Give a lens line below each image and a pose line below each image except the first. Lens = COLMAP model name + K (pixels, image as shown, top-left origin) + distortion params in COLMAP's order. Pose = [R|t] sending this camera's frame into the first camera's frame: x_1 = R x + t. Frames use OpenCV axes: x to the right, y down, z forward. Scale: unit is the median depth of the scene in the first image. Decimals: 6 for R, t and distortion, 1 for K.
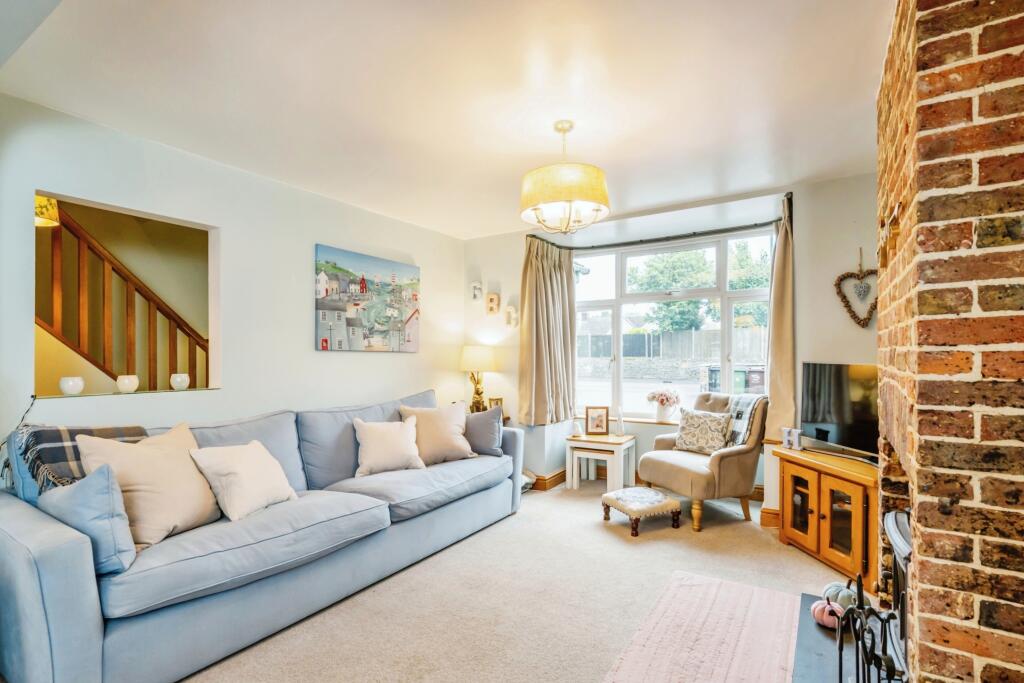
lens RADIAL K [[488.4, 0, 512.0], [0, 488.4, 350.5], [0, 0, 1]] dist [0.013338, -0.000425]
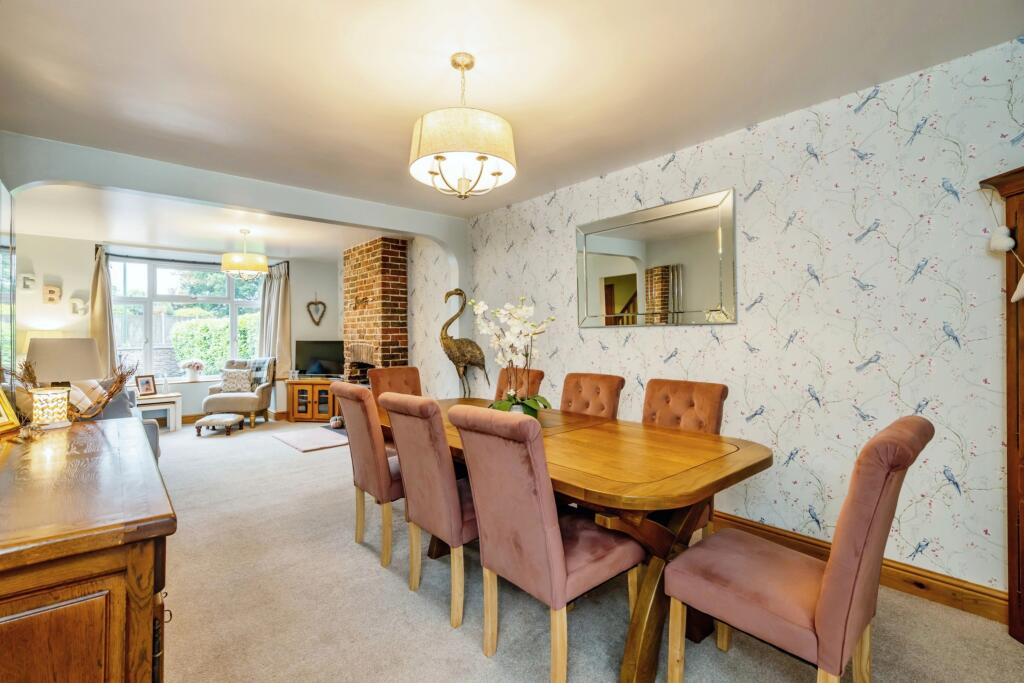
lens RADIAL K [[488.4, 0, 507.5], [0, 488.4, 329.5], [0, 0, 1]] dist [0.013338, -0.000425]
pose [[0.306868, 0.012809, 0.951666, -1.046883], [-0.000556, 0.999912, -0.013279, 0.002914], [-0.951752, 0.003546, 0.306848, -0.501745]]
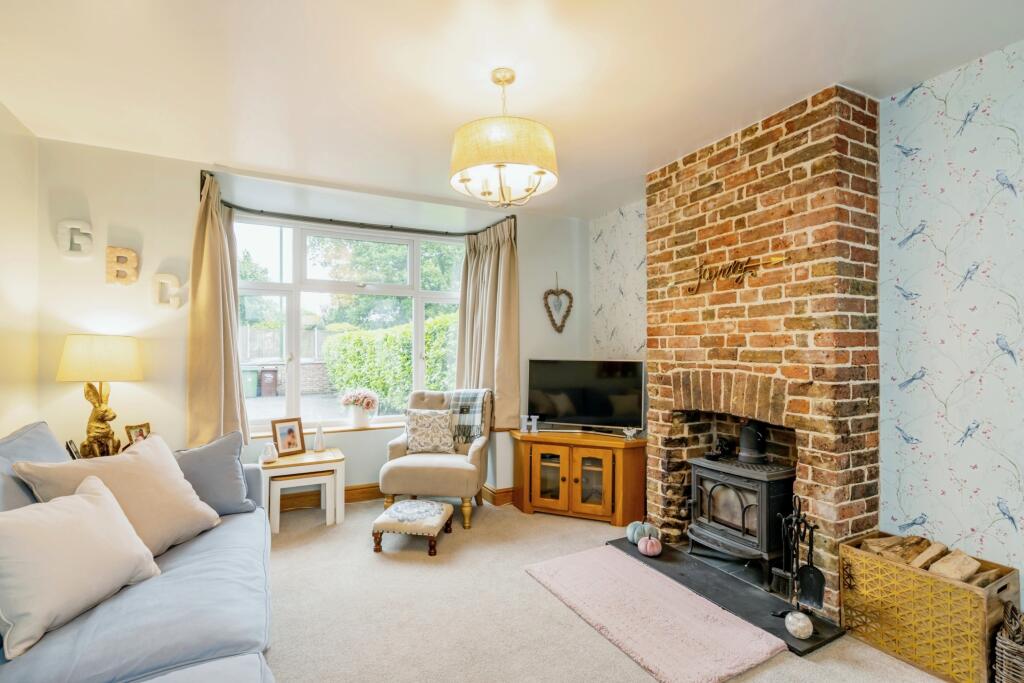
lens RADIAL K [[488.4, 0, 519.2], [0, 488.4, 347.1], [0, 0, 1]] dist [0.013338, -0.000425]
pose [[0.505053, 0.013340, 0.862985, -0.393039], [-0.009168, 0.999907, -0.010091, 0.005735], [-0.863040, -0.002815, 0.505129, 0.360592]]
